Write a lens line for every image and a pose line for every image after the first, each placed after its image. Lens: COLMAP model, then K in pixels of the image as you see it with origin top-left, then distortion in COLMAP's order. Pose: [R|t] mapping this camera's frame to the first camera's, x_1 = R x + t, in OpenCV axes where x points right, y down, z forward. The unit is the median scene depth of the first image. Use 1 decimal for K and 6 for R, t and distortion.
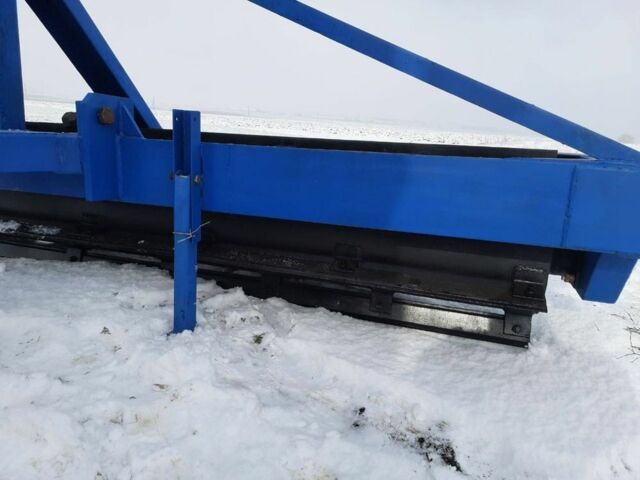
lens RADIAL K [[461.6, 0, 320.0], [0, 461.6, 240.0], [0, 0, 1]] dist [0.049092, -0.047070]
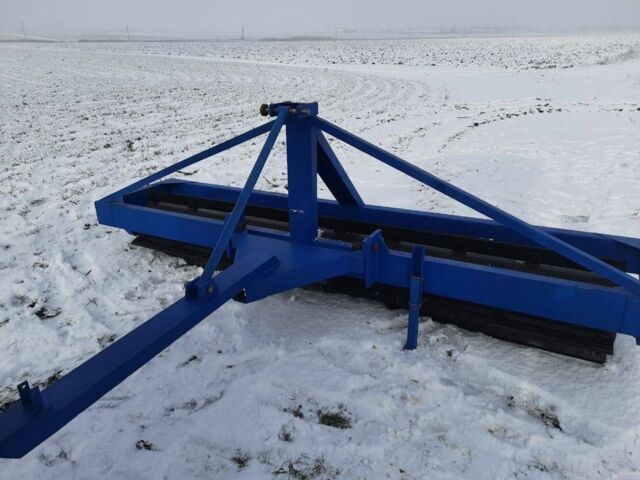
lens RADIAL K [[461.6, 0, 320.0], [0, 461.6, 240.0], [0, 0, 1]] dist [0.049092, -0.047070]
pose [[0.983028, 0.004706, -0.183397, -0.341999], [0.024308, 0.987516, 0.155630, -0.620851], [0.181840, -0.157447, 0.970641, -0.985345]]
